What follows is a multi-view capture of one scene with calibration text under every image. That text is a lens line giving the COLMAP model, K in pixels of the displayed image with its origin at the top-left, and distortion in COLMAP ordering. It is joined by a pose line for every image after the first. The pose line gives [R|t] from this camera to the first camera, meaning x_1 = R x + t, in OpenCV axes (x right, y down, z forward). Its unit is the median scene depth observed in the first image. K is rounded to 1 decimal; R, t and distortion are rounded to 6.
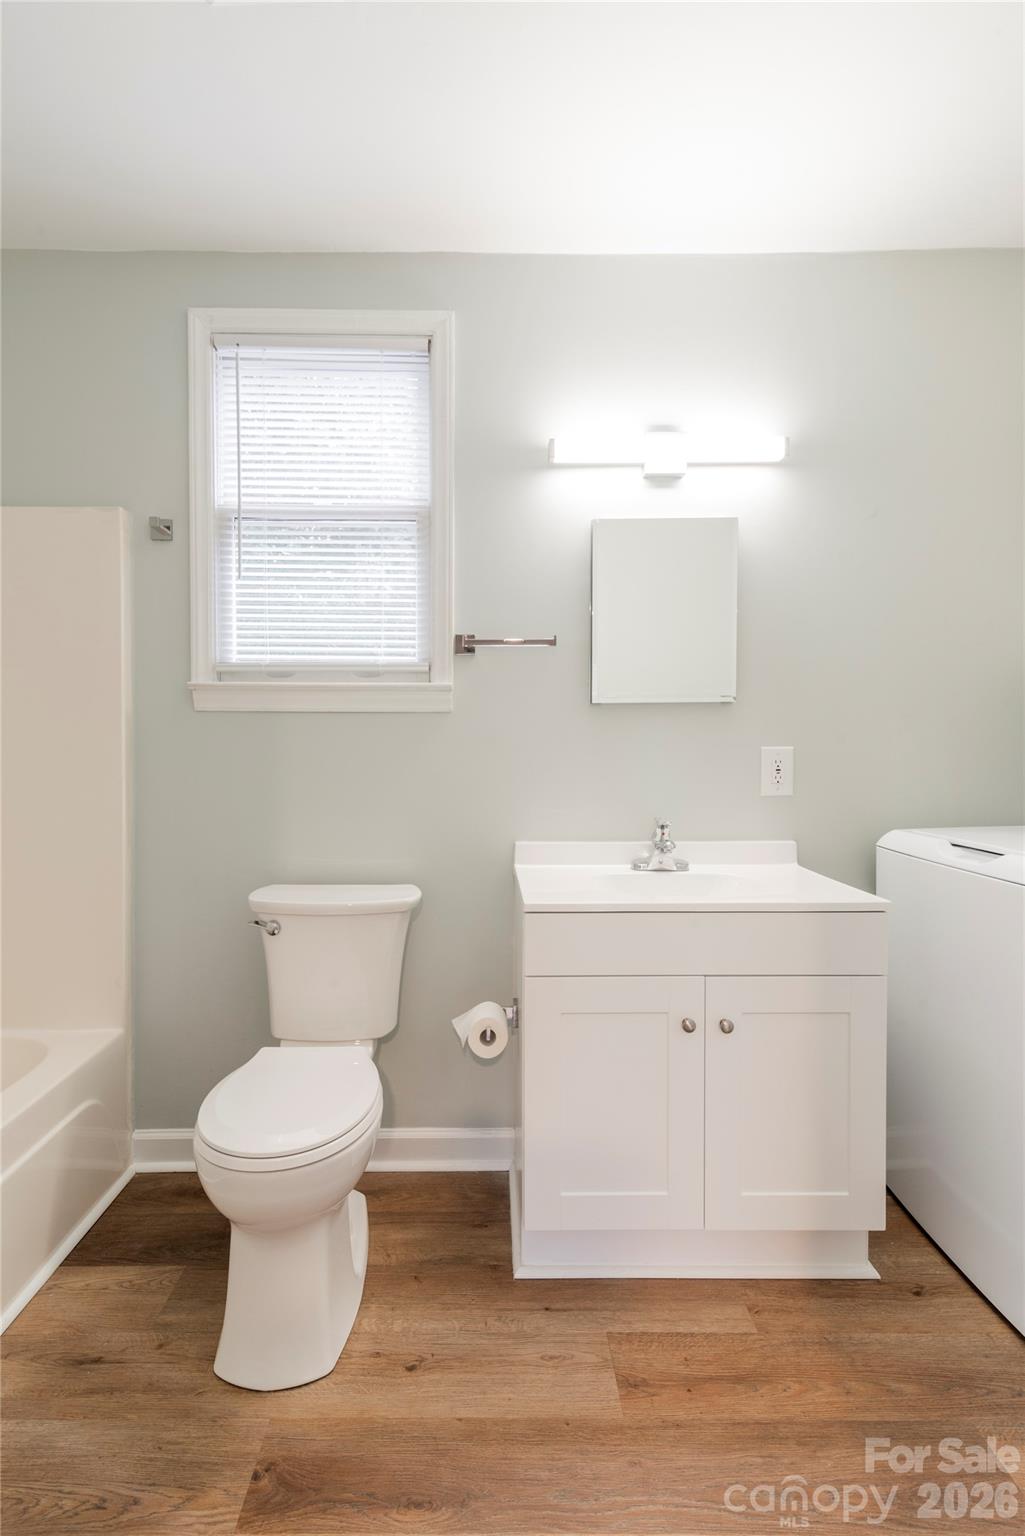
lens RADIAL K [[684.8, 0, 512.5], [0, 684.8, 768.0], [0, 0, 1]] dist [0.001369, 0.000154]
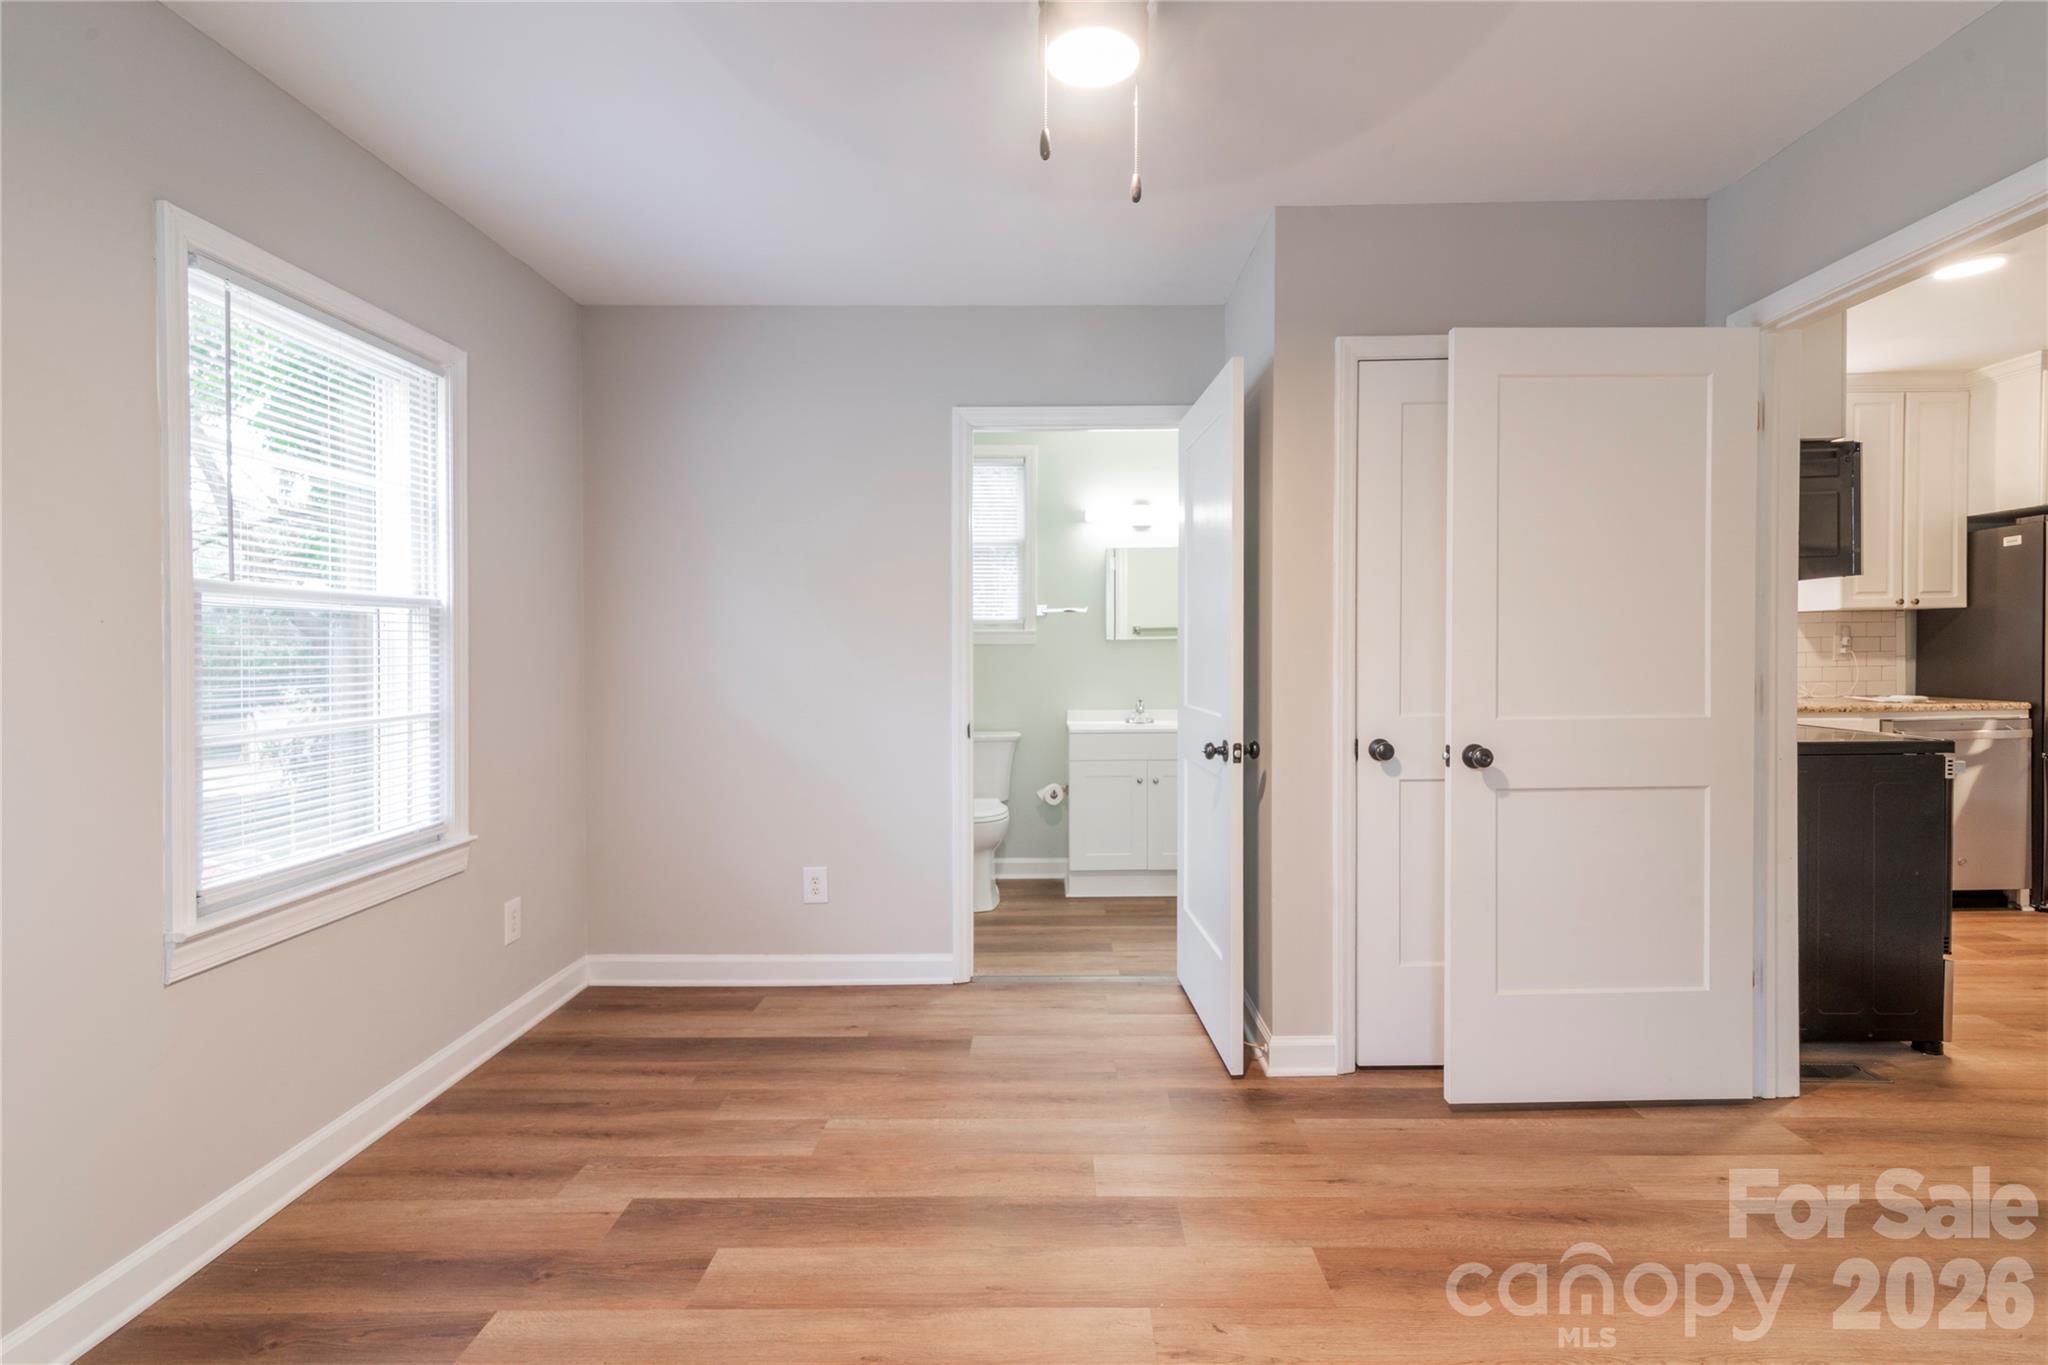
lens RADIAL K [[940.2, 0, 1026.2], [0, 940.2, 674.2], [0, 0, 1]] dist [-0.001282, 0.000301]
pose [[0.999164, 0.003087, -0.040770, -0.002881], [-0.003268, 0.999985, -0.004391, 0.020094], [0.040756, 0.004521, 0.999159, -1.978377]]
